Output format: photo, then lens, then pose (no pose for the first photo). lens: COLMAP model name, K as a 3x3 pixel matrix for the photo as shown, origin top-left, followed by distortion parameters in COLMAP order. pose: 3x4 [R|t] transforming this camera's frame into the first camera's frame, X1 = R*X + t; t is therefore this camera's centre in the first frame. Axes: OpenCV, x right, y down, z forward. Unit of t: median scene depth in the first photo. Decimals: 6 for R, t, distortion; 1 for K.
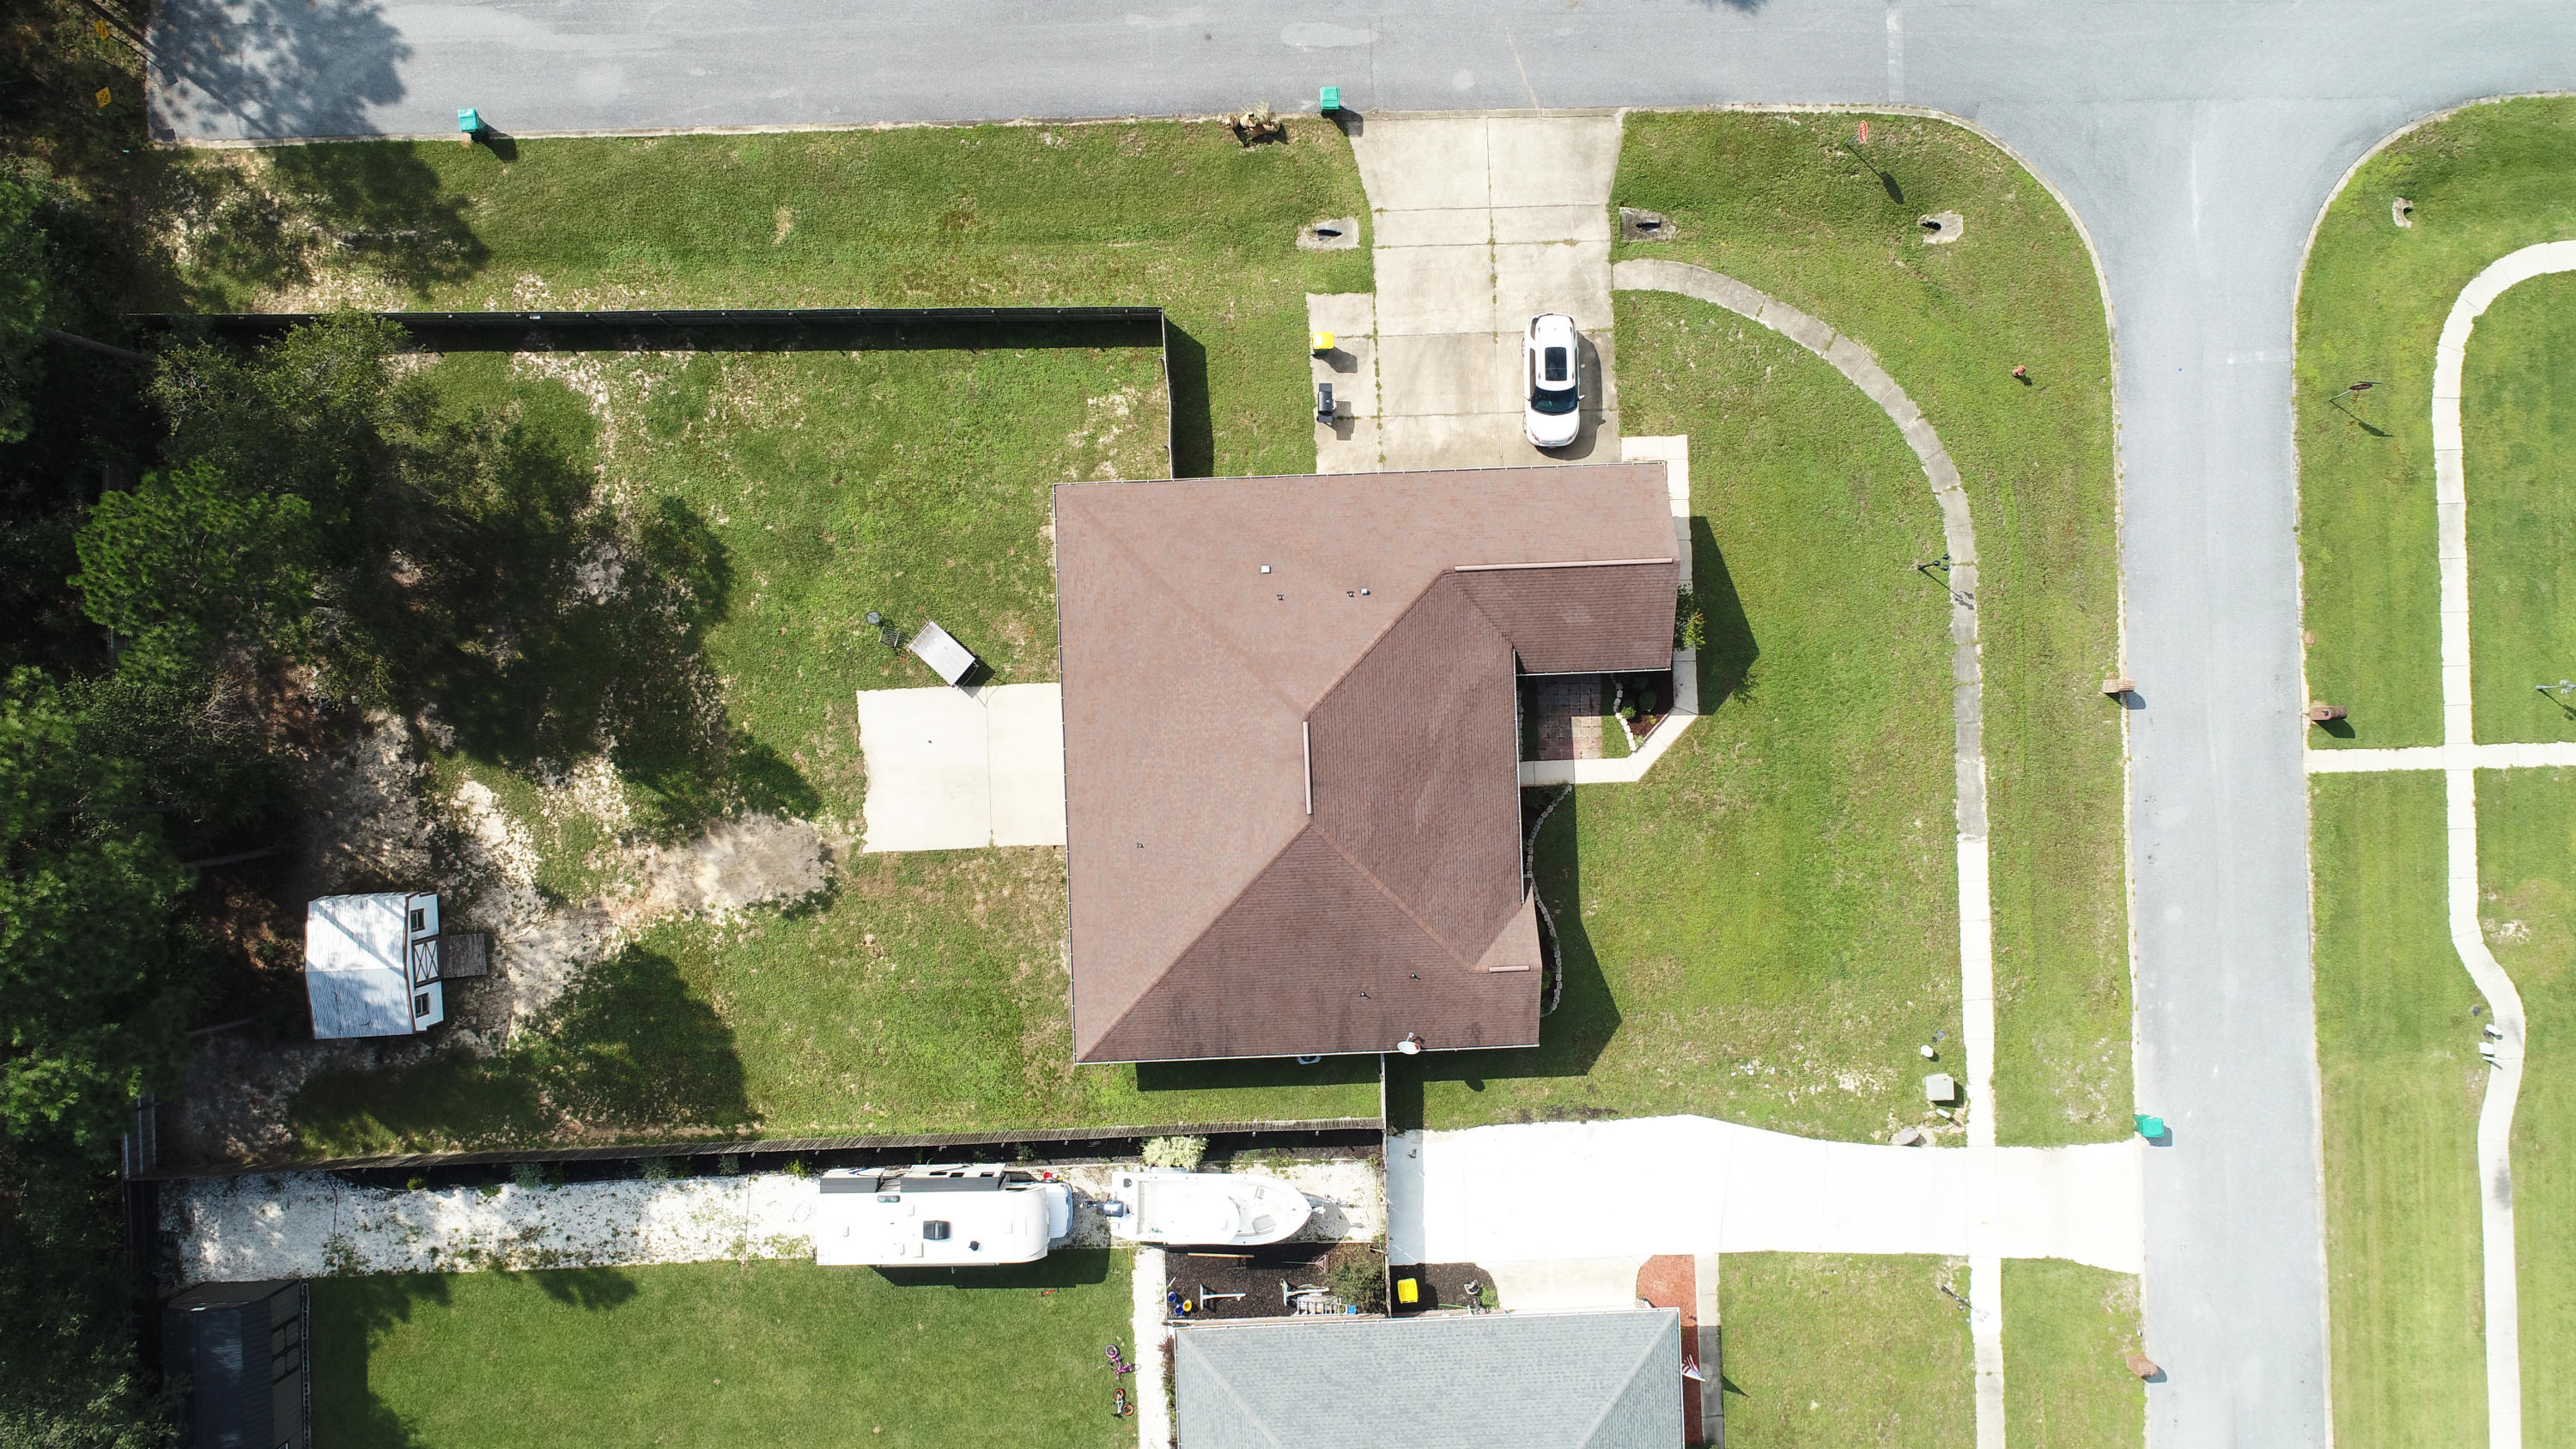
lens RADIAL K [[1720.4, 0, 1307.9], [0, 1720.4, 704.7], [0, 0, 1]] dist [-0.006727, 0.001058]
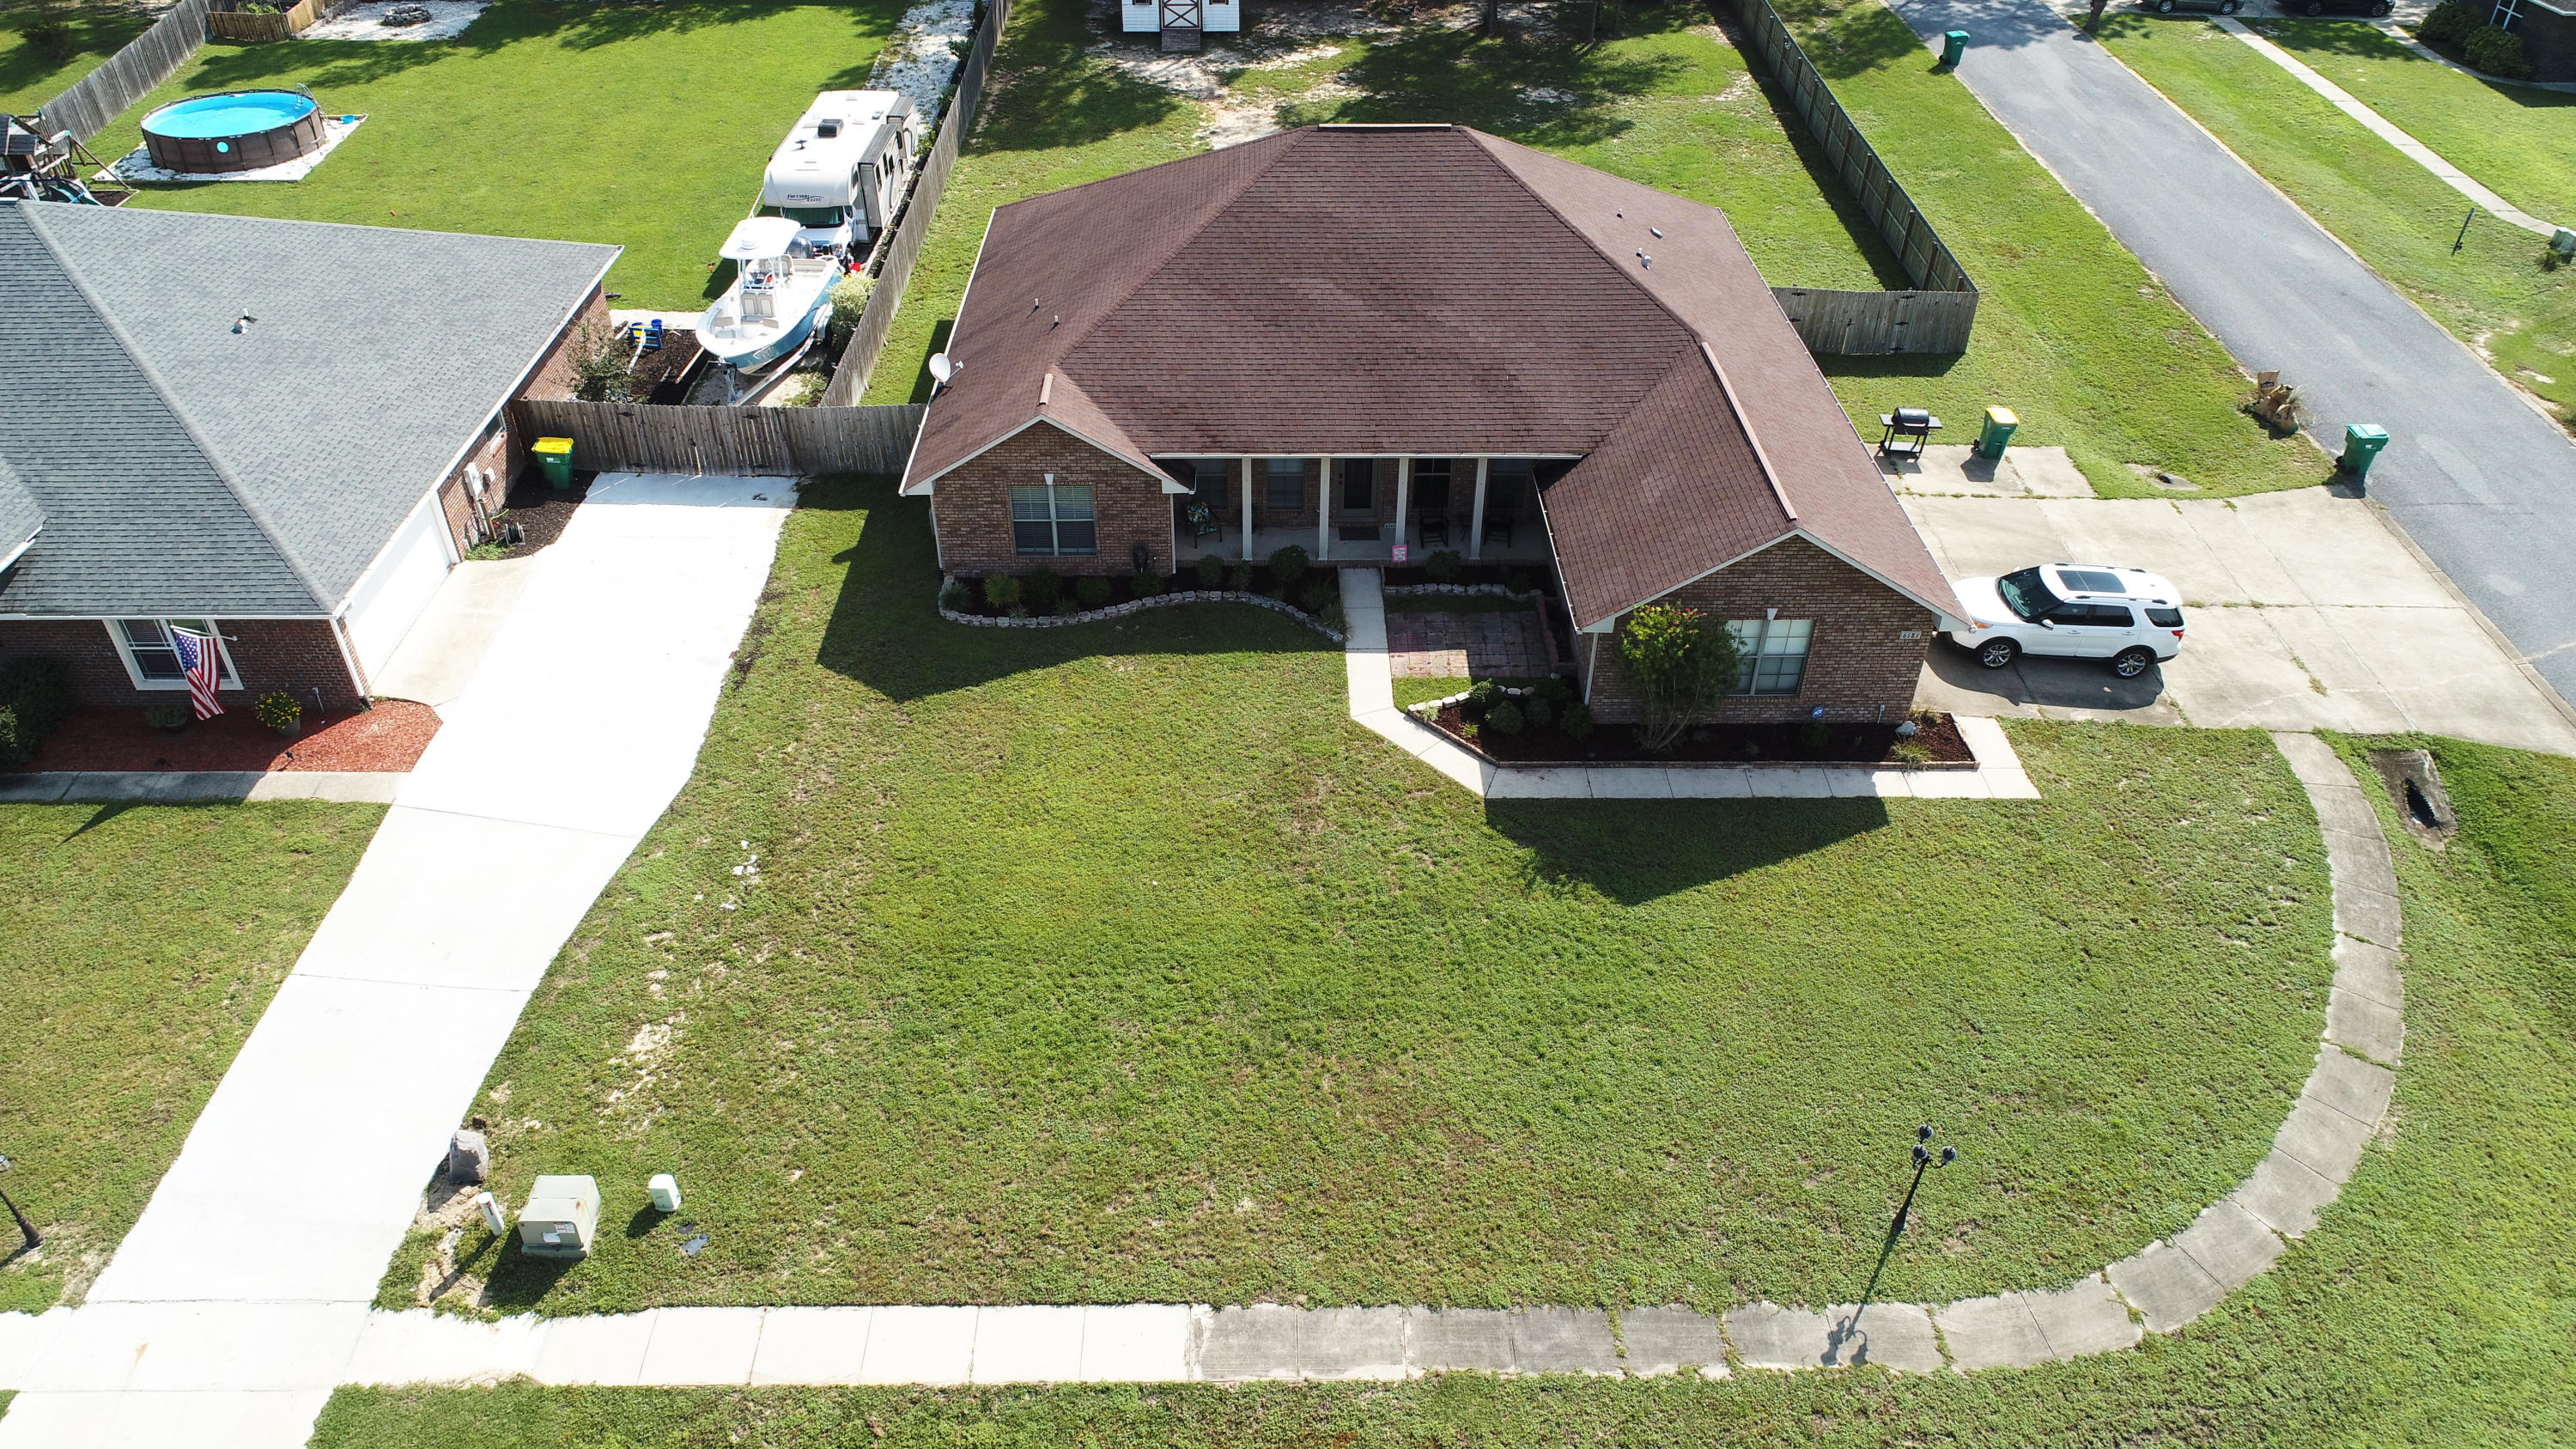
lens RADIAL K [[1720.4, 0, 1300.7], [0, 1720.4, 767.4], [0, 0, 1]] dist [-0.006727, 0.001058]
pose [[-0.012587, 0.593709, -0.804581, 0.629316], [-0.999916, -0.009871, 0.008359, 0.055731], [-0.002979, 0.804619, 0.593784, 0.705547]]
